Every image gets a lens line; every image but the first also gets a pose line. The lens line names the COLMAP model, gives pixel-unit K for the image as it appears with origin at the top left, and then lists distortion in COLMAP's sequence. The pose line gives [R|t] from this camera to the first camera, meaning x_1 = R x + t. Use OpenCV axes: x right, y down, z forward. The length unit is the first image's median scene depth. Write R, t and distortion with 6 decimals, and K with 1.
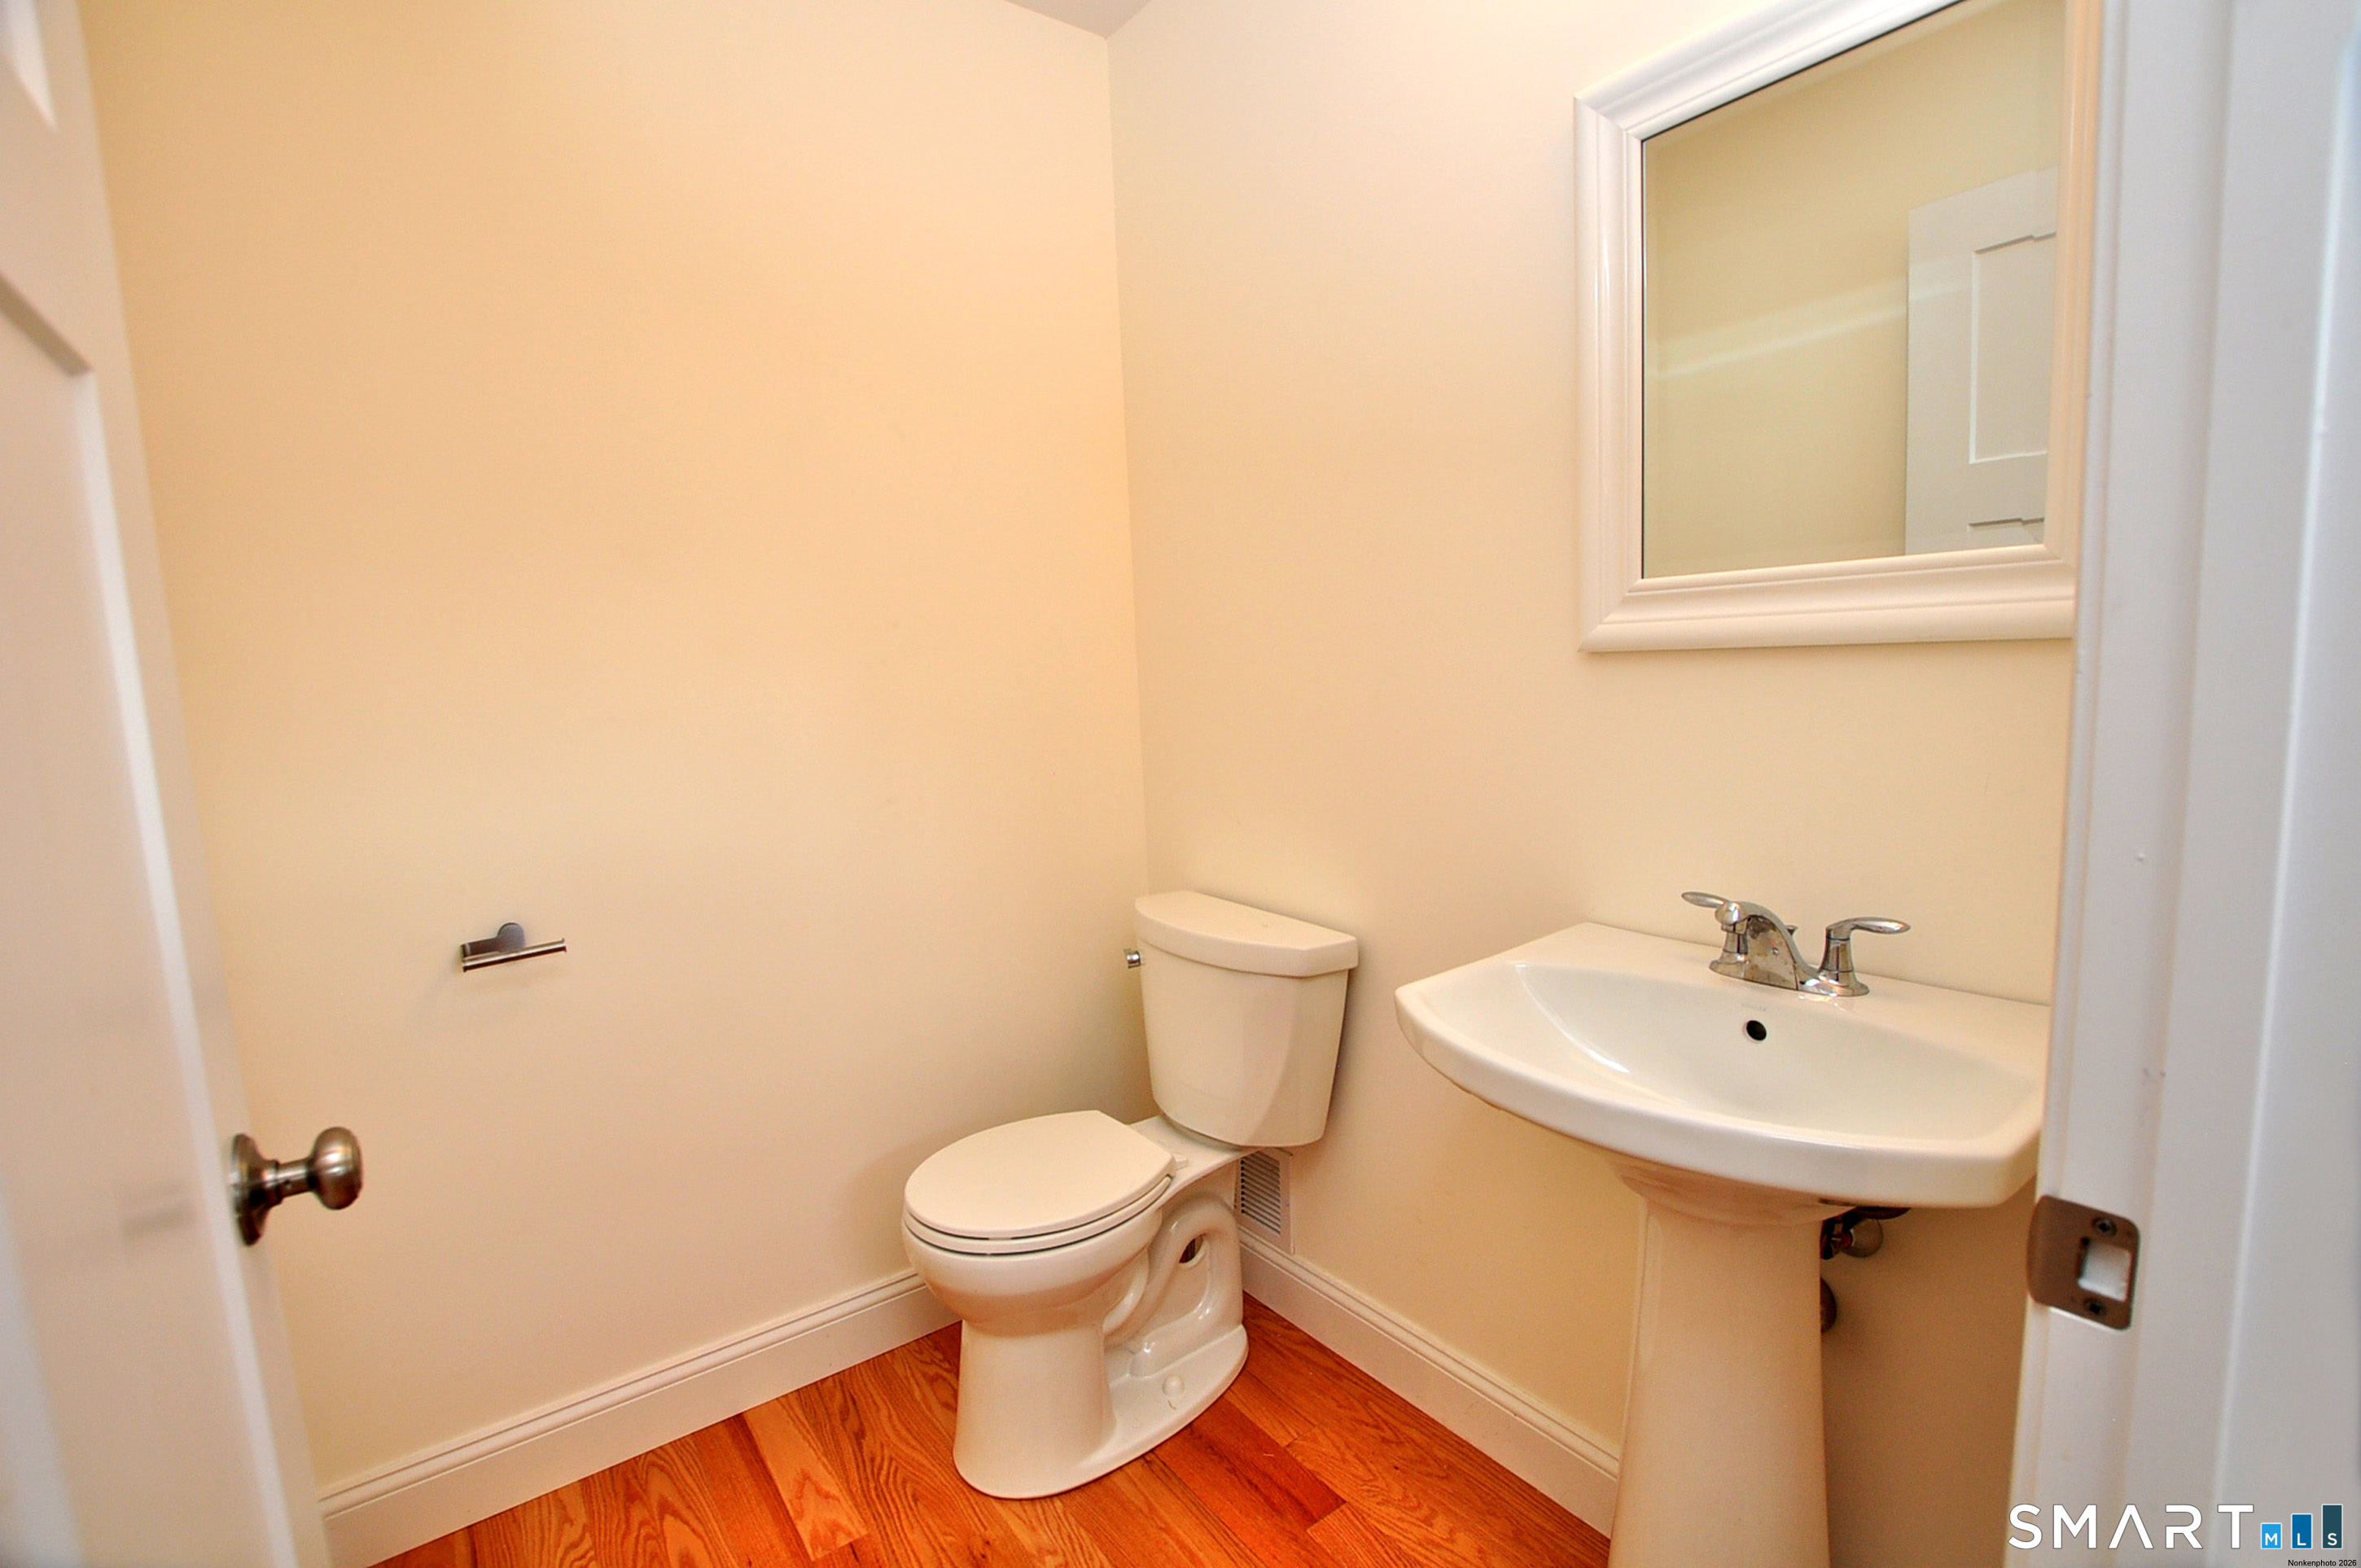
lens RADIAL K [[1042.8, 0, 1174.7], [0, 1042.8, 798.4], [0, 0, 1]] dist [-0.032924, 0.002639]
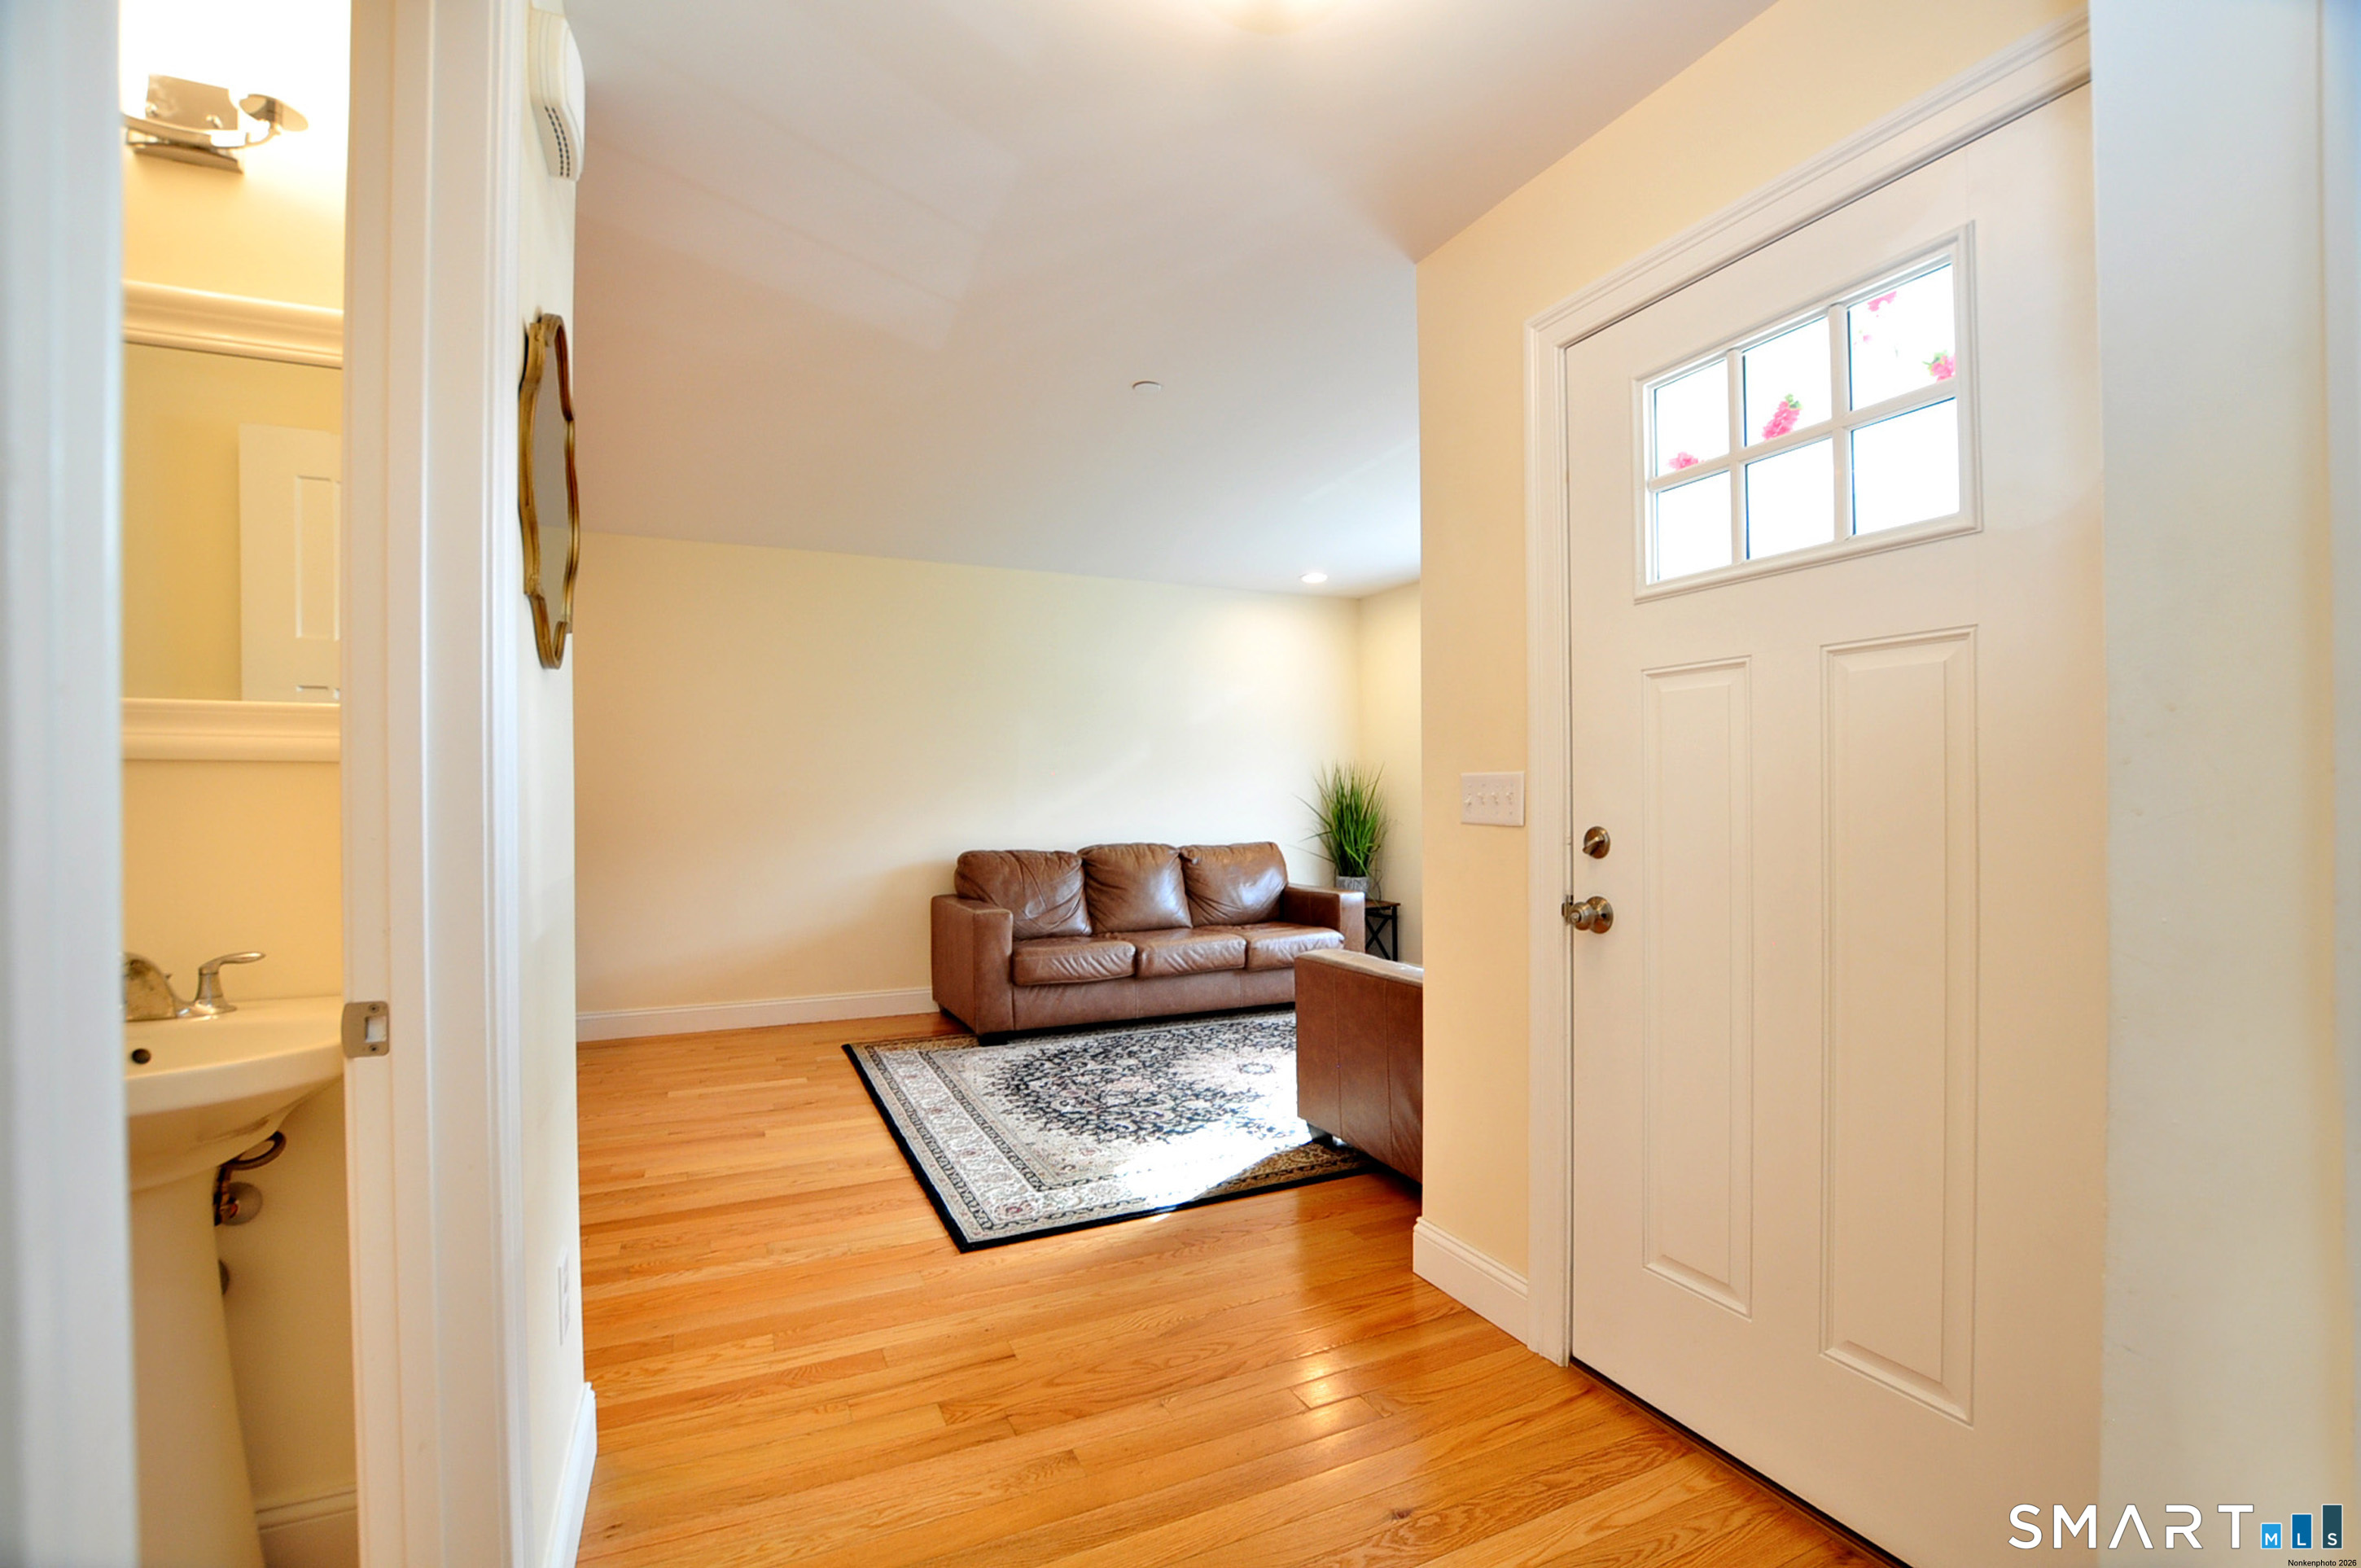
lens RADIAL K [[1042.8, 0, 1180.6], [0, 1042.8, 797.2], [0, 0, 1]] dist [-0.032924, 0.002639]
pose [[0.205244, 0.040871, 0.977857, -0.403730], [0.115956, 0.991075, -0.065762, 0.142780], [-0.971817, 0.126886, 0.198673, -0.534163]]
